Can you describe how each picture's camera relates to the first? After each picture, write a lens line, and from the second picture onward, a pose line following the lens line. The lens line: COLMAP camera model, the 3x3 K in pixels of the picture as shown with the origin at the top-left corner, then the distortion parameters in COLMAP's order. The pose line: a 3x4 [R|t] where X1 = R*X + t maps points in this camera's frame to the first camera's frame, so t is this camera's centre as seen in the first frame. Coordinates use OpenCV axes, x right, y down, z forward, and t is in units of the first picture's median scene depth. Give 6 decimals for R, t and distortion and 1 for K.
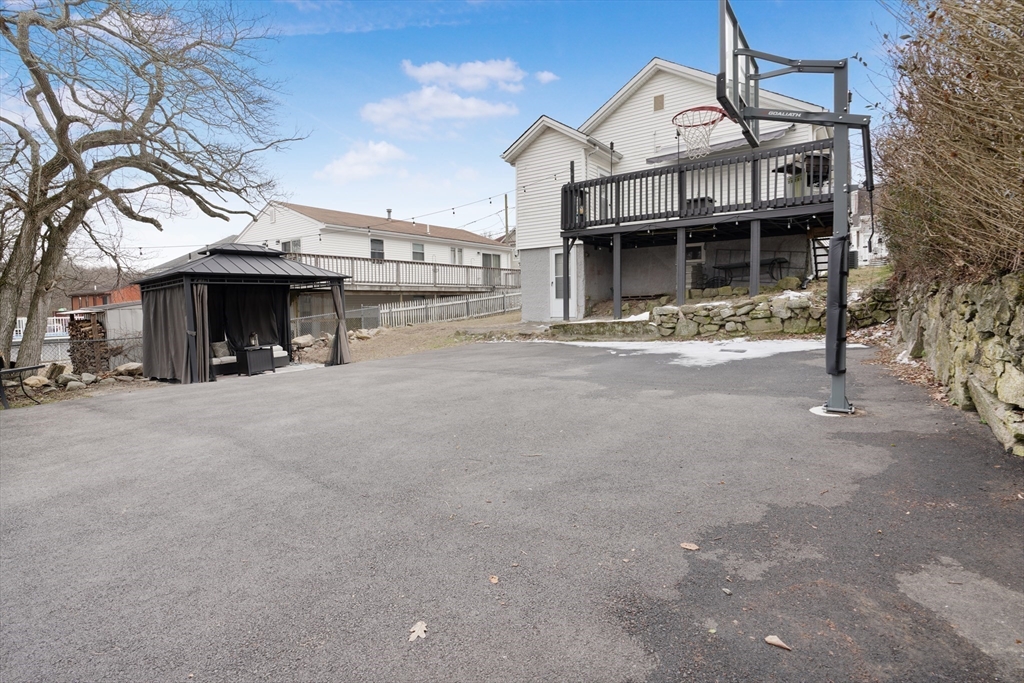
lens RADIAL K [[491.4, 0, 512.3], [0, 491.4, 328.1], [0, 0, 1]] dist [-0.000869, -0.000018]
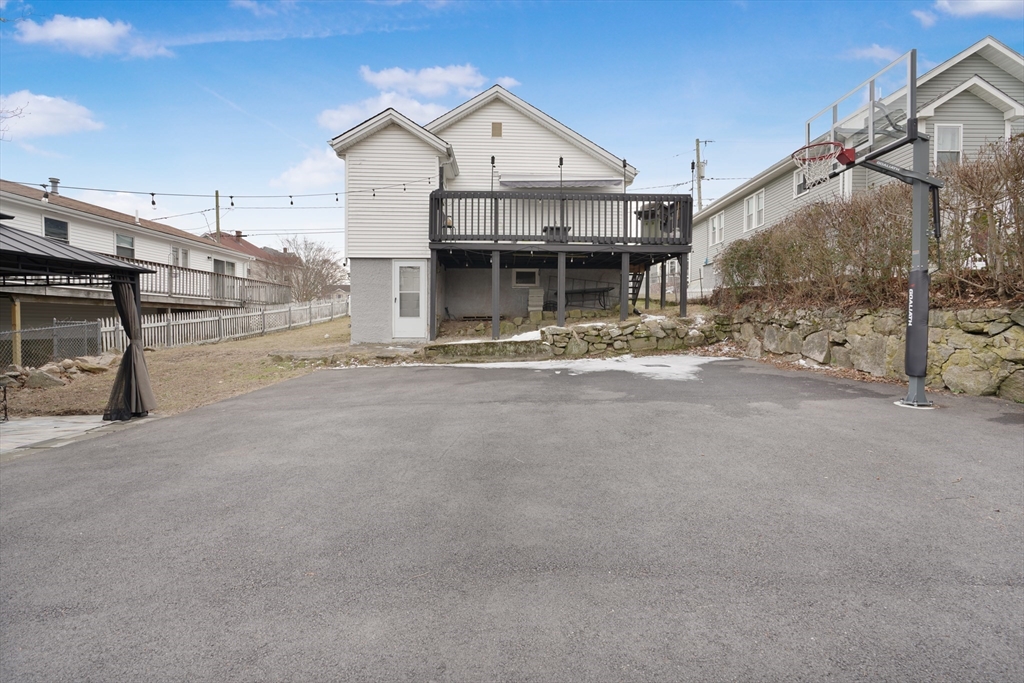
lens RADIAL K [[474.5, 0, 512.0], [0, 474.5, 341.5], [0, 0, 1]] dist [-0.002915, -0.000136]
pose [[0.791919, -0.003745, 0.610615, -0.335940], [0.016395, 0.999751, -0.015131, 0.001120], [-0.610407, 0.021994, 0.791783, 0.240386]]
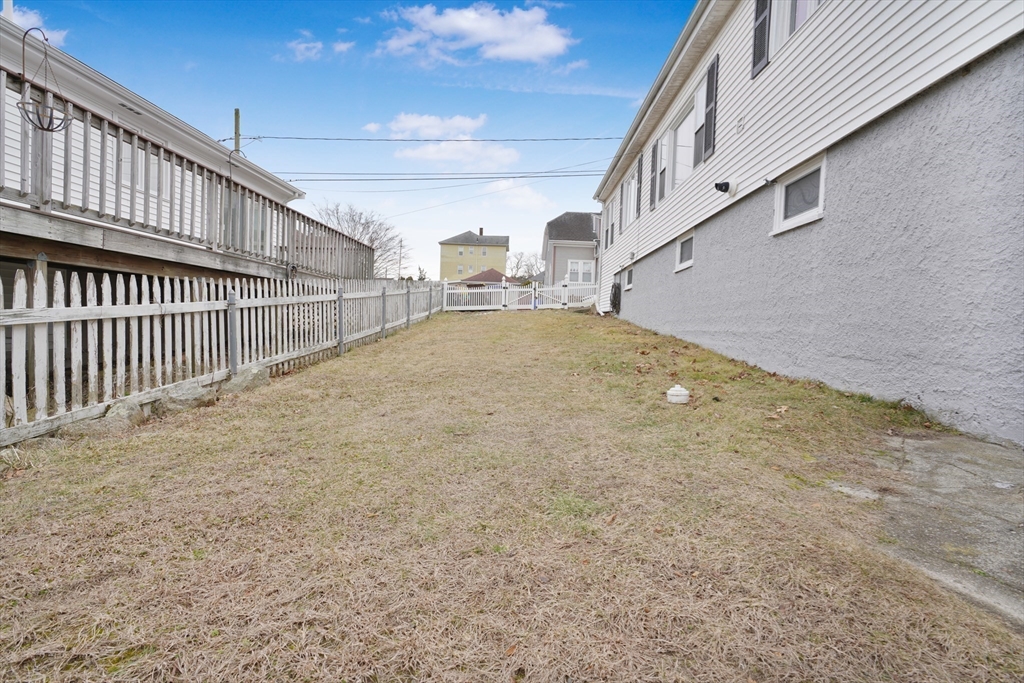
lens RADIAL K [[474.5, 0, 512.0], [0, 474.5, 341.5], [0, 0, 1]] dist [-0.002915, -0.000136]
pose [[0.808219, 0.017629, 0.588618, -0.212229], [-0.010674, 0.999826, -0.015288, -0.065062], [-0.588785, 0.006073, 0.808267, 1.356266]]
